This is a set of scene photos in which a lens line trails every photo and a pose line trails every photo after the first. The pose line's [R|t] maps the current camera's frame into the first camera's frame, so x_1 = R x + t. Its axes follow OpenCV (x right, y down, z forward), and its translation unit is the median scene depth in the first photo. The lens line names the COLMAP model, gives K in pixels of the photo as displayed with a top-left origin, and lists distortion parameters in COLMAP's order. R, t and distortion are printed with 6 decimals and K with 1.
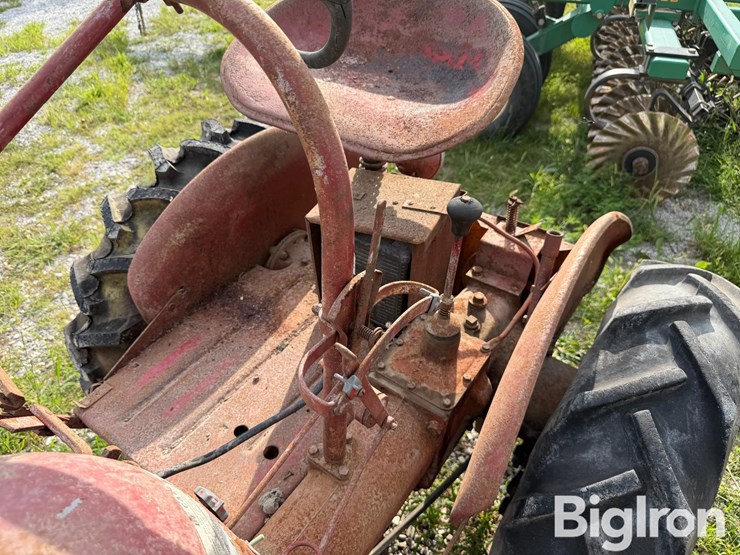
lens RADIAL K [[529.8, 0, 361.5], [0, 529.8, 275.8], [0, 0, 1]] dist [0.051893, -0.059235]
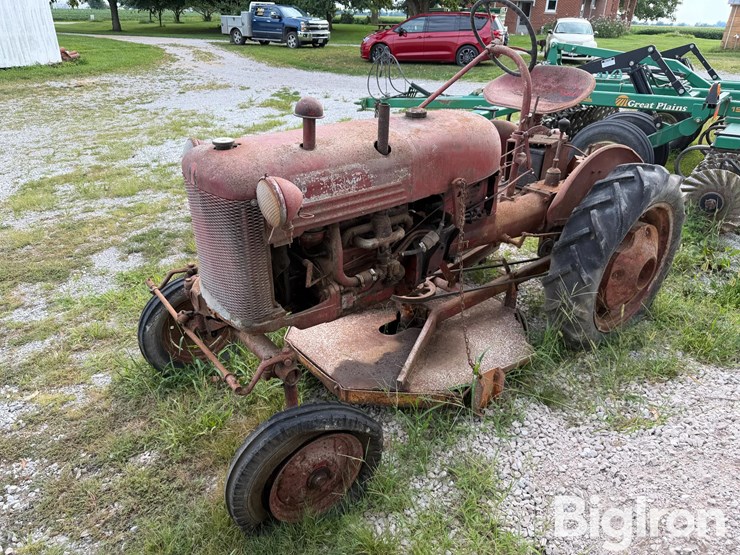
lens RADIAL K [[529.8, 0, 361.5], [0, 529.8, 275.8], [0, 0, 1]] dist [0.051893, -0.059235]
pose [[0.955293, 0.132609, -0.264252, -0.000238], [-0.188276, 0.961974, -0.197887, 0.496498], [0.227962, 0.238792, 0.943934, -0.641323]]
